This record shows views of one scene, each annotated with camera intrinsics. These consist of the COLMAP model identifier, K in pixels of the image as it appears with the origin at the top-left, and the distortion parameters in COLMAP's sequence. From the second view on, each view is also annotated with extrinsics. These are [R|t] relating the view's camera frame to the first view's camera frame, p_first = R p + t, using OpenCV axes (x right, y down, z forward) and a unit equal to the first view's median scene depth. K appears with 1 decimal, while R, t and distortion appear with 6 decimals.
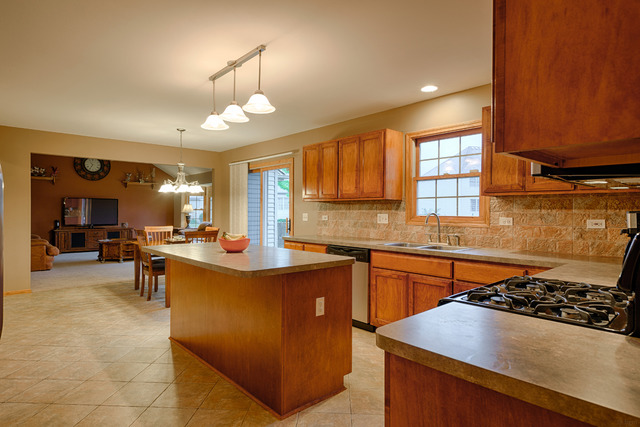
lens RADIAL K [[363.0, 0, 323.2], [0, 363.0, 212.7], [0, 0, 1]] dist [0.005237, -0.003901]
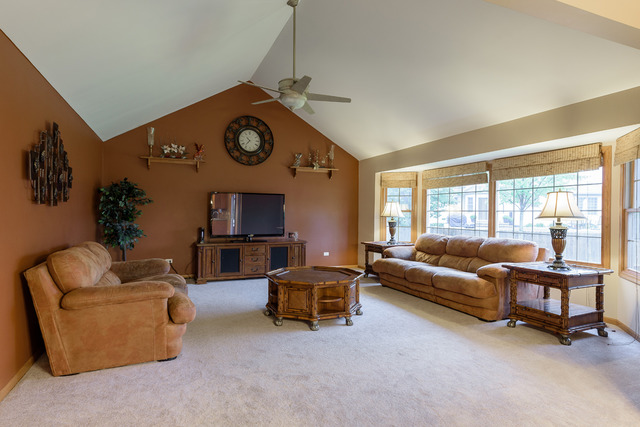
lens RADIAL K [[363.0, 0, 315.4], [0, 363.0, 215.5], [0, 0, 1]] dist [0.005237, -0.003901]
pose [[0.940255, 0.003191, -0.340457, -0.792226], [-0.004672, 0.999983, -0.003531, 0.002304], [0.340440, 0.004911, 0.940253, 1.134055]]
